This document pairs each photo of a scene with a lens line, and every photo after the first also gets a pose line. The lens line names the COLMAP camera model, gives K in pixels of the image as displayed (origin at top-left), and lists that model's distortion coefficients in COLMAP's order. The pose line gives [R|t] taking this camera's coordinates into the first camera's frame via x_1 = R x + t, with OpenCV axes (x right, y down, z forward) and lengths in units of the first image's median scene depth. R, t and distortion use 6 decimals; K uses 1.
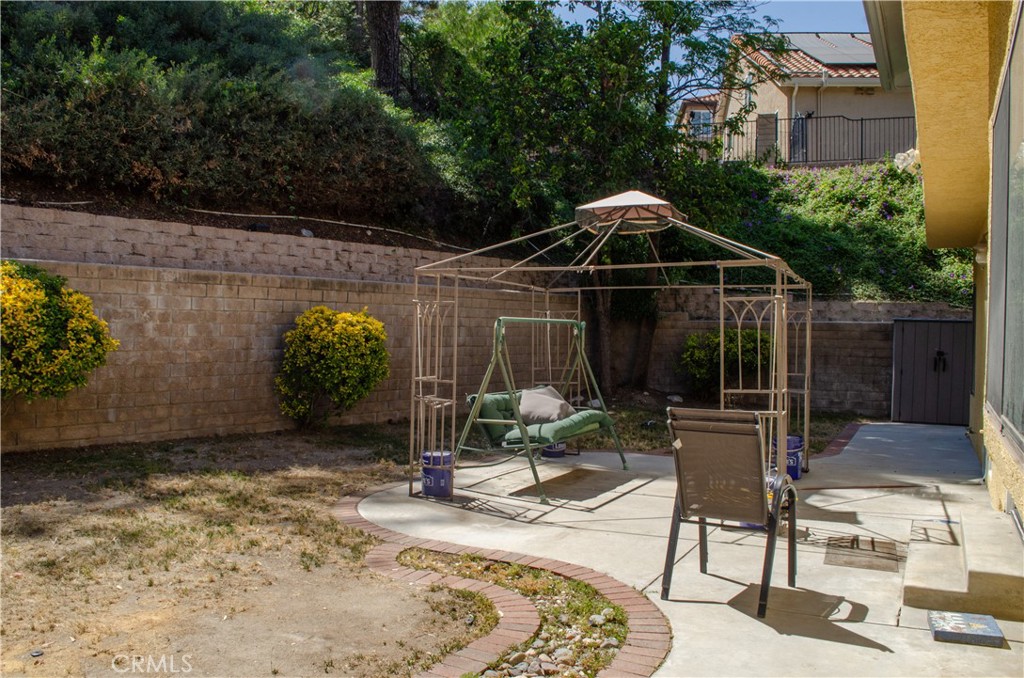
lens RADIAL K [[816.3, 0, 508.2], [0, 816.3, 340.6], [0, 0, 1]] dist [-0.051547, 0.001177]
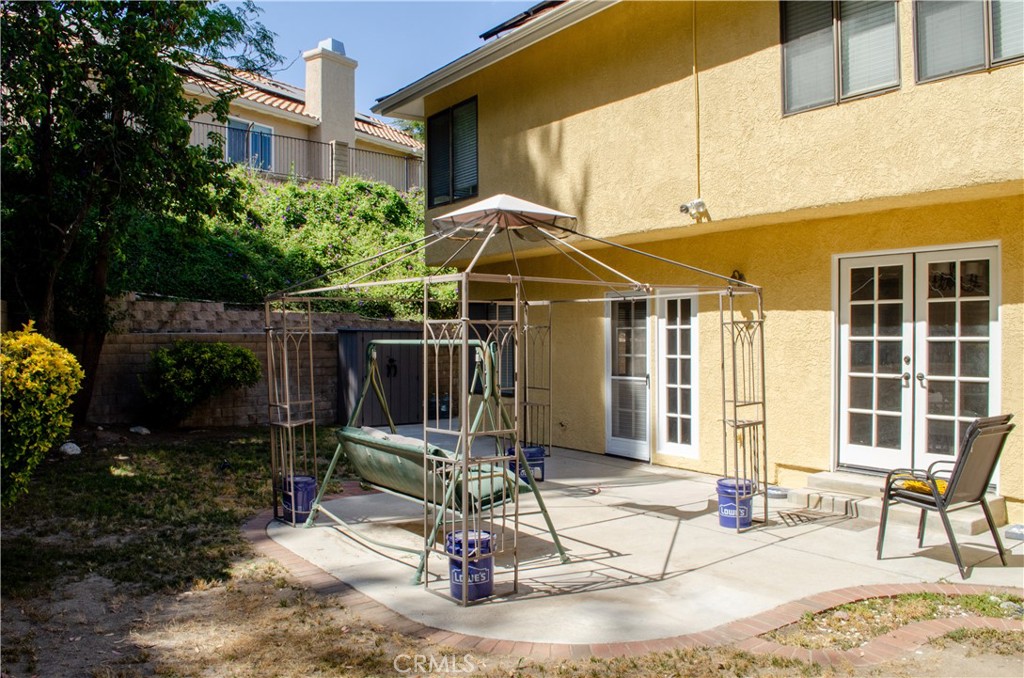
lens RADIAL K [[816.3, 0, 508.2], [0, 816.3, 340.6], [0, 0, 1]] dist [-0.051547, 0.001177]
pose [[0.450786, -0.023356, 0.892326, -0.745323], [0.025988, 0.999577, 0.013034, -0.042028], [-0.892253, 0.017314, 0.451203, 0.691211]]
